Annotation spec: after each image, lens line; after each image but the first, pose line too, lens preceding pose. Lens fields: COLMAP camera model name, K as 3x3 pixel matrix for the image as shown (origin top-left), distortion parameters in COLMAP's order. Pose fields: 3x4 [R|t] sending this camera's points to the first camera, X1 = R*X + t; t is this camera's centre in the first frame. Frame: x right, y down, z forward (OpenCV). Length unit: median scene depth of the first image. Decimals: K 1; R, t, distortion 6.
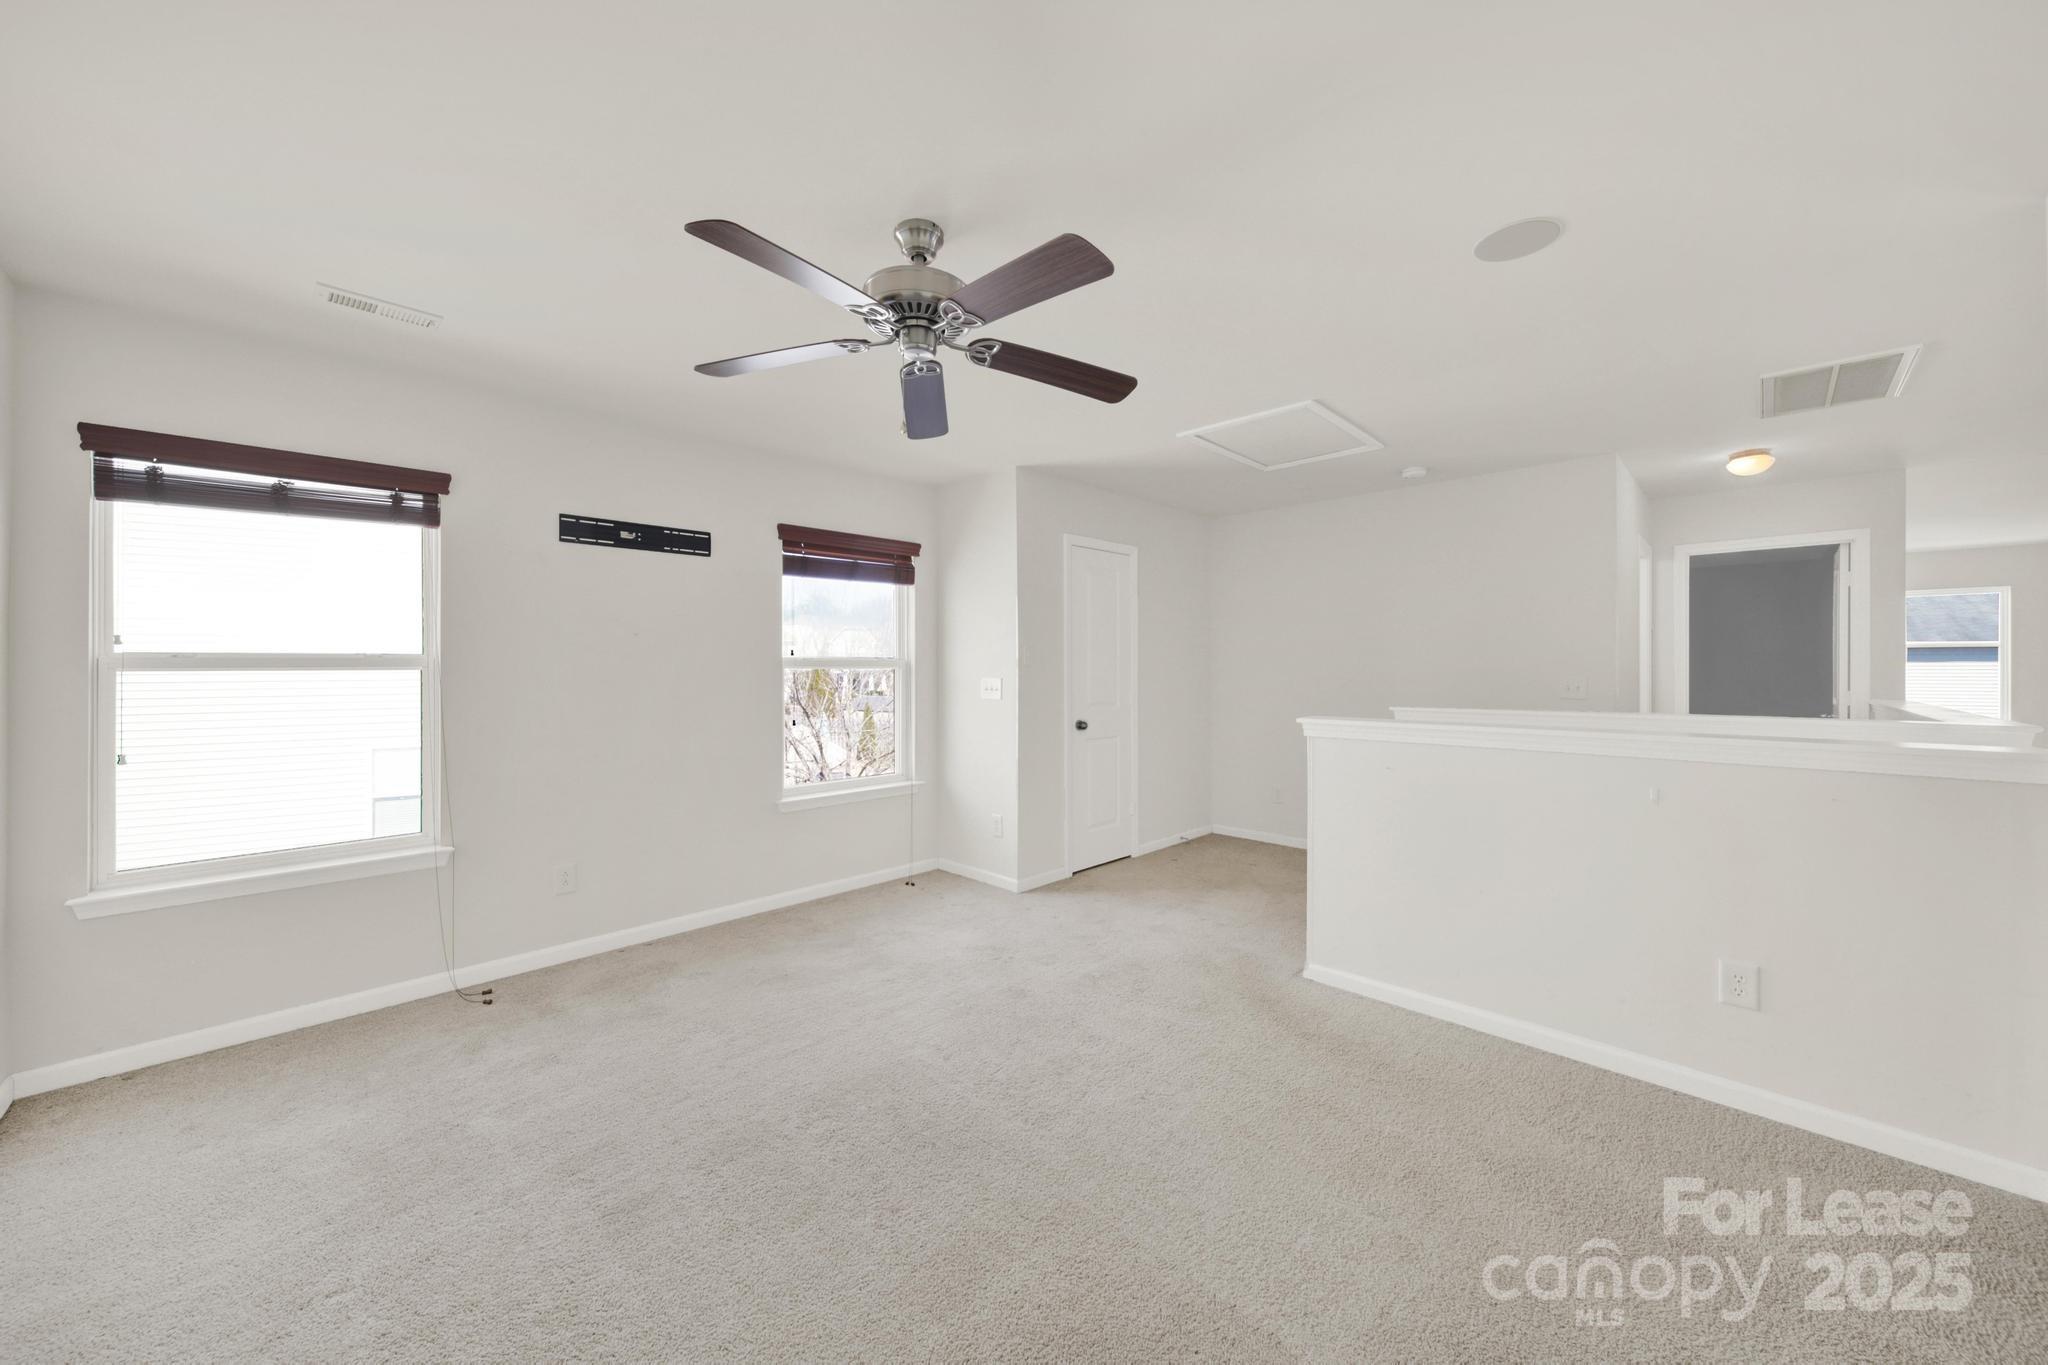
lens RADIAL K [[740.1, 0, 1023.1], [0, 740.1, 675.0], [0, 0, 1]] dist [-0.003902, -0.000224]
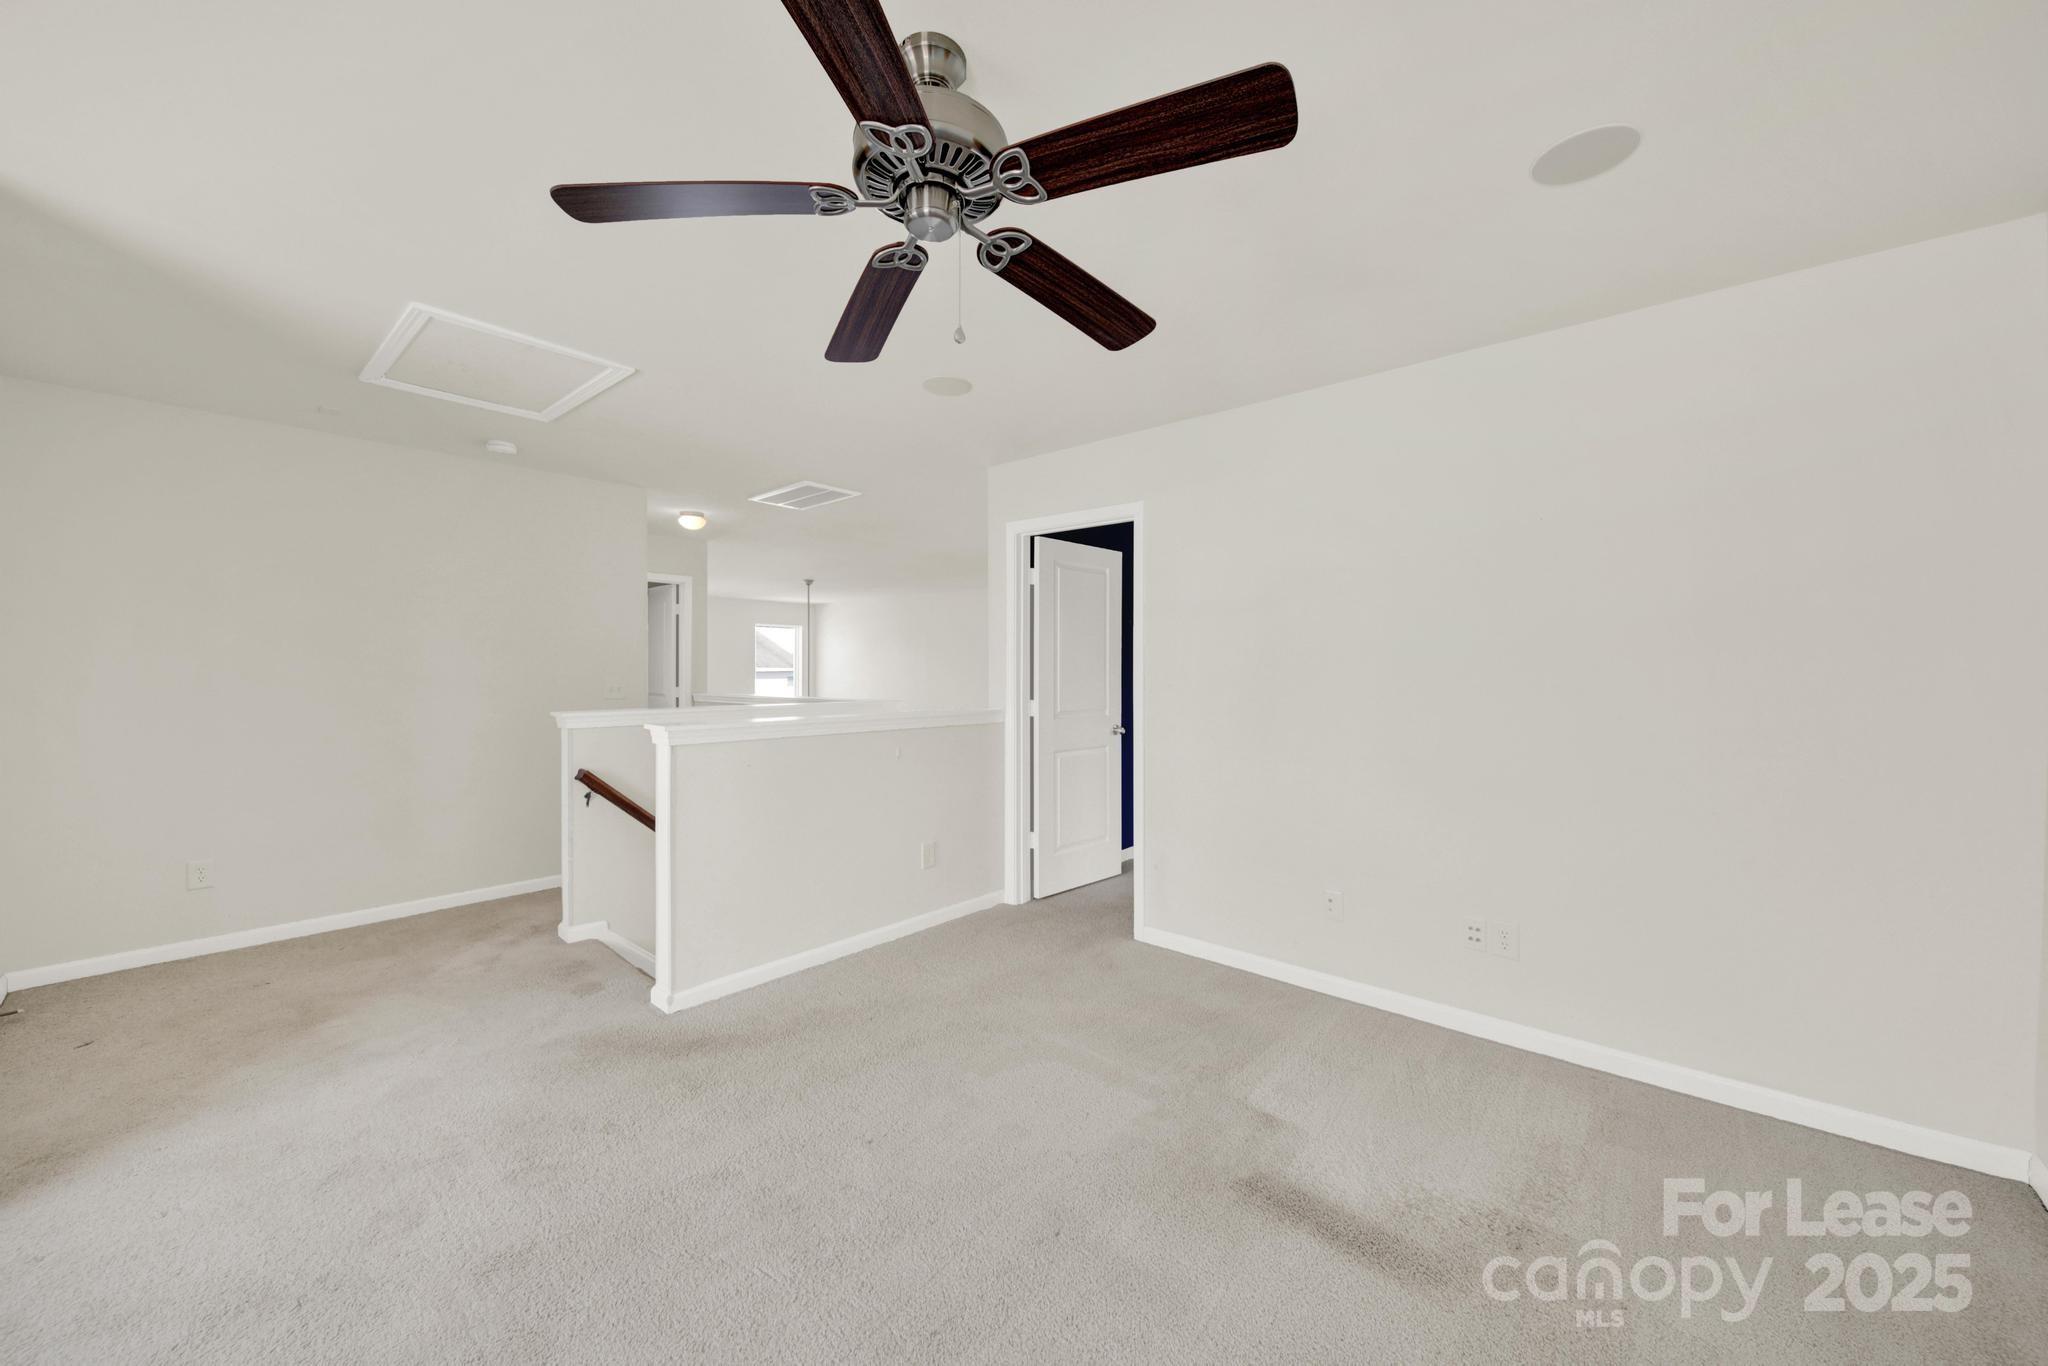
lens RADIAL K [[740.1, 0, 1023.0], [0, 740.1, 672.4], [0, 0, 1]] dist [-0.003902, -0.000224]
pose [[-0.050598, 0.000584, 0.998719, -0.416460], [0.009025, 0.999959, -0.000128, -0.001906], [-0.998678, 0.009007, -0.050601, 0.469843]]
